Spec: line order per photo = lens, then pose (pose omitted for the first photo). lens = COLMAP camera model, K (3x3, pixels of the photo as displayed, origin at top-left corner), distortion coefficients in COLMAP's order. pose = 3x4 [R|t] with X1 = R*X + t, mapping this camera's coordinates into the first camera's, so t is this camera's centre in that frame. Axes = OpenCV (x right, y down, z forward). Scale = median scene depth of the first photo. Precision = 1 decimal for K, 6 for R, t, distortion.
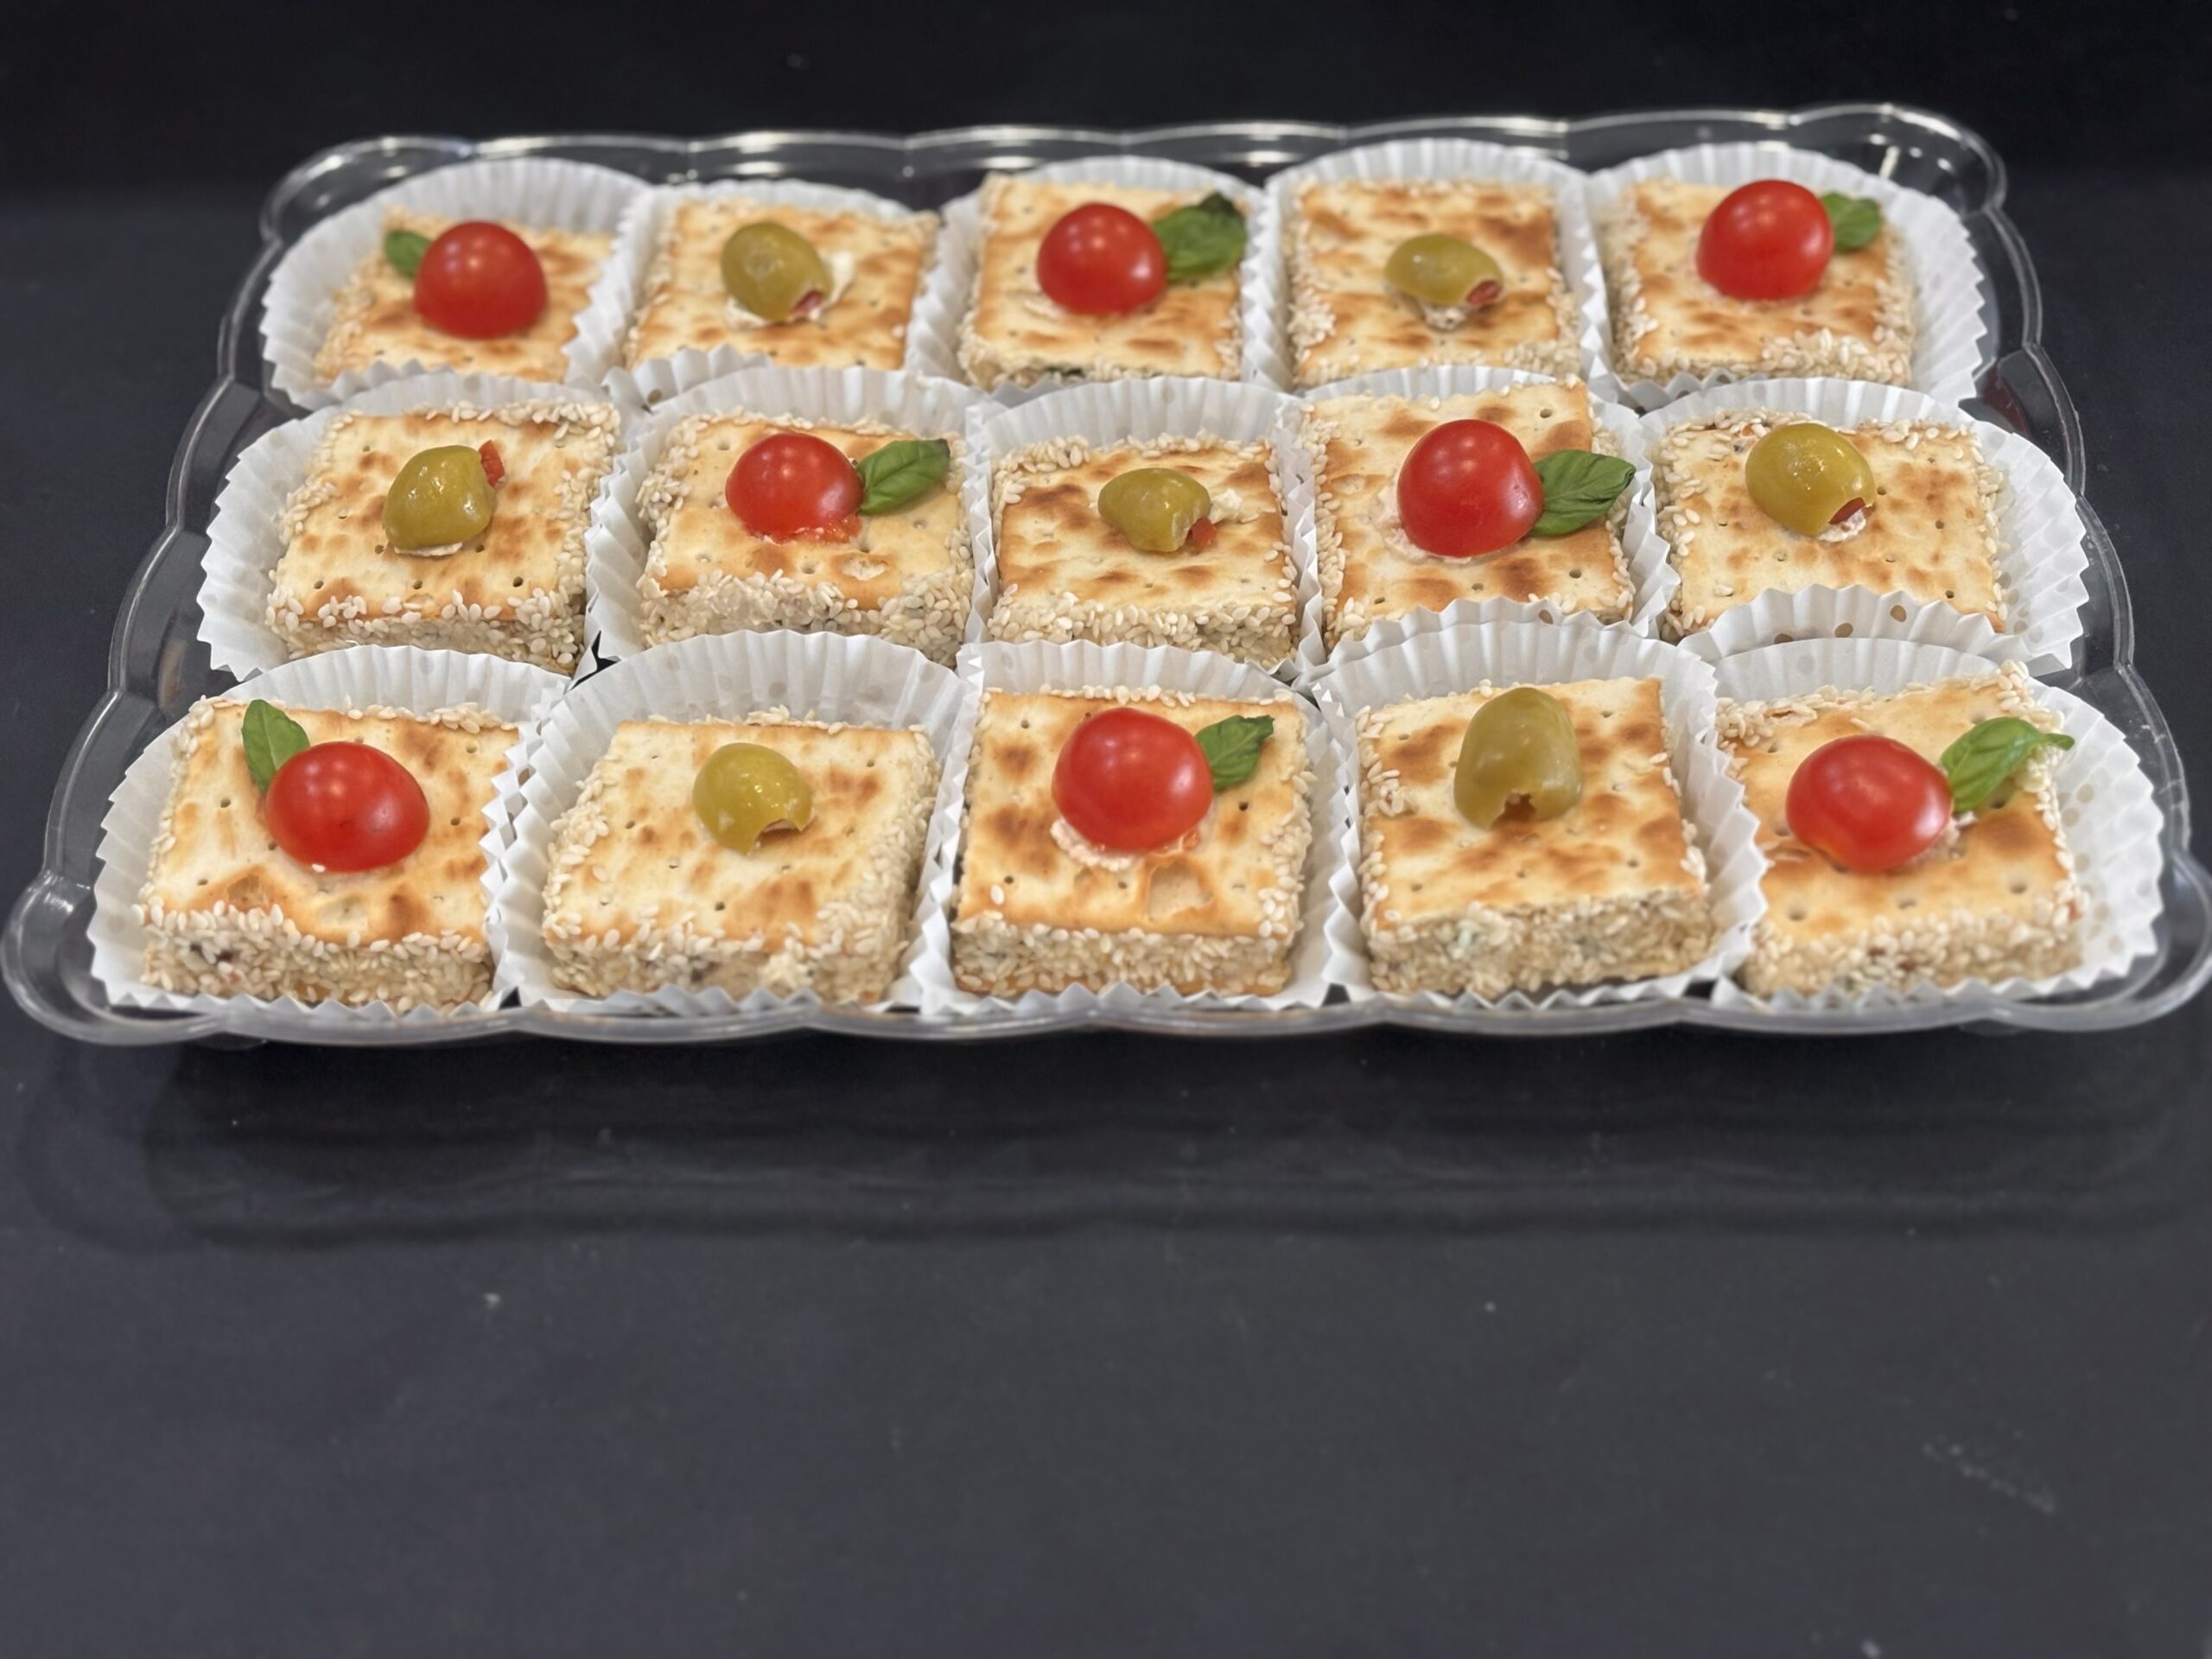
lens RADIAL K [[3469.9, 0, 1106.0], [0, 3469.9, 829.5], [0, 0, 1]] dist [0.245308, -1.309603]
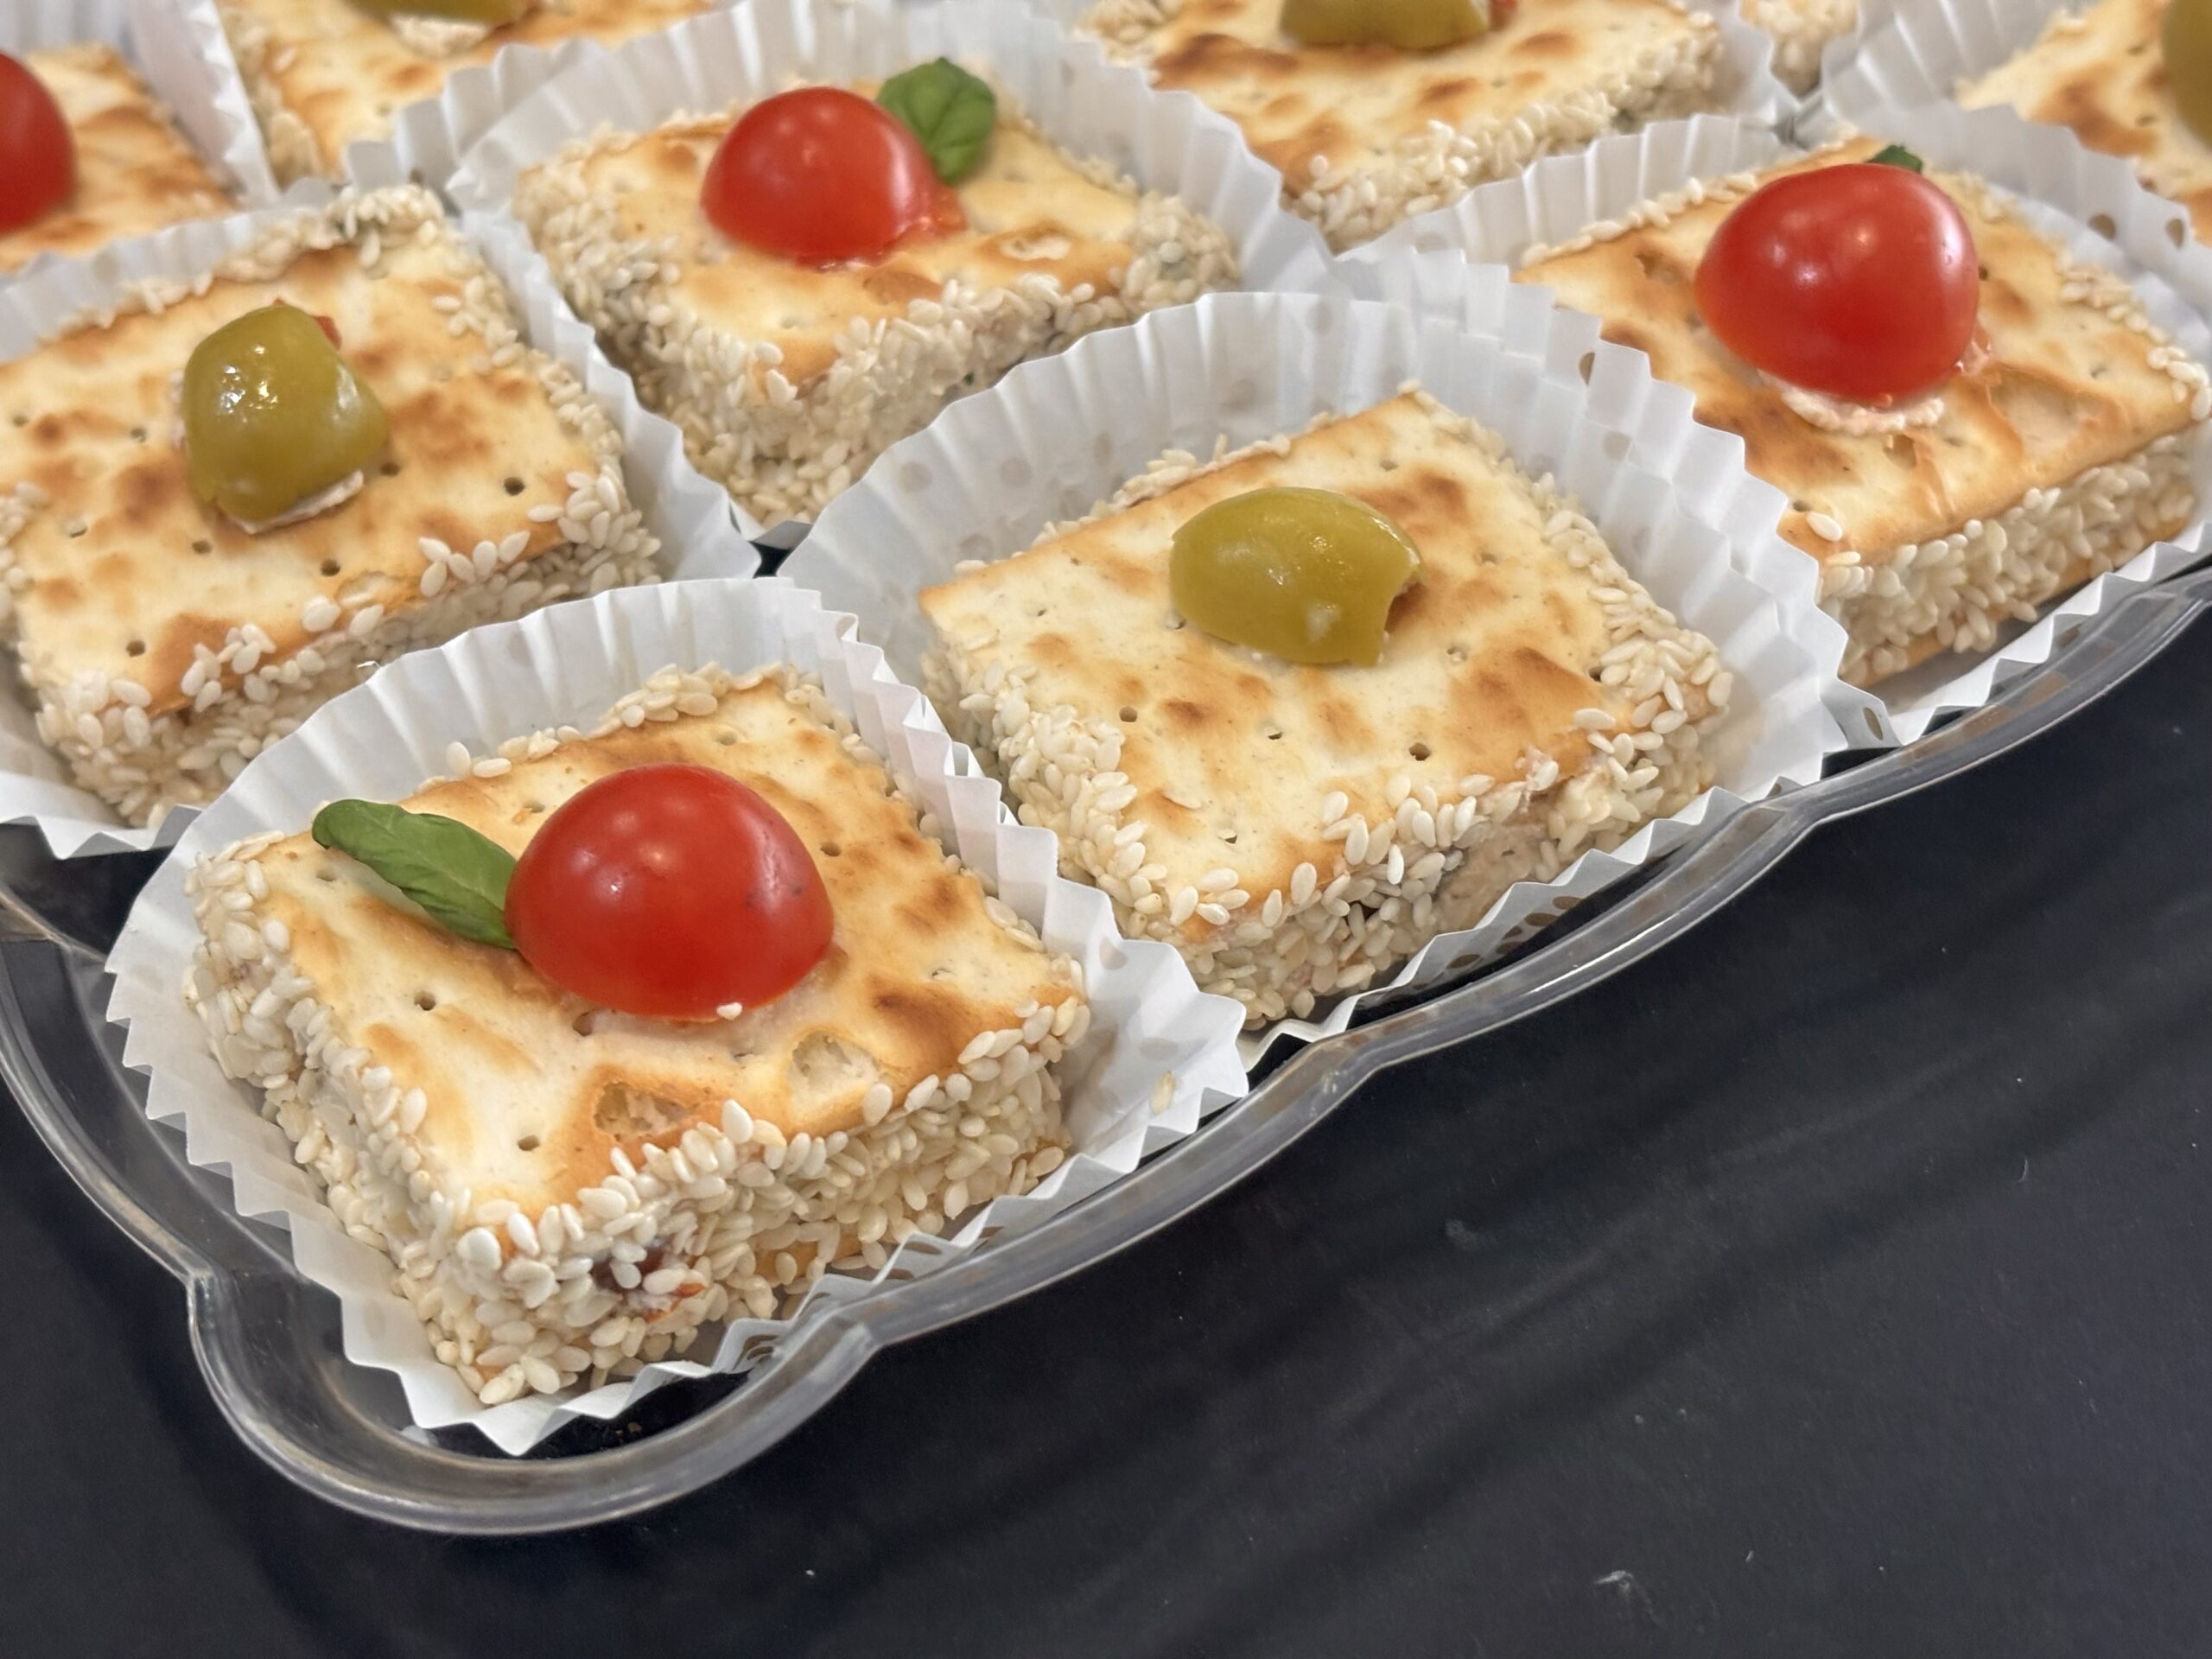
lens RADIAL K [[3469.9, 0, 1106.0], [0, 3469.9, 829.5], [0, 0, 1]] dist [0.245308, -1.309603]
pose [[0.804732, -0.398915, 0.439628, -0.365099], [0.422054, 0.905253, 0.048856, -0.012432], [-0.417465, 0.146231, 0.896850, 0.519793]]
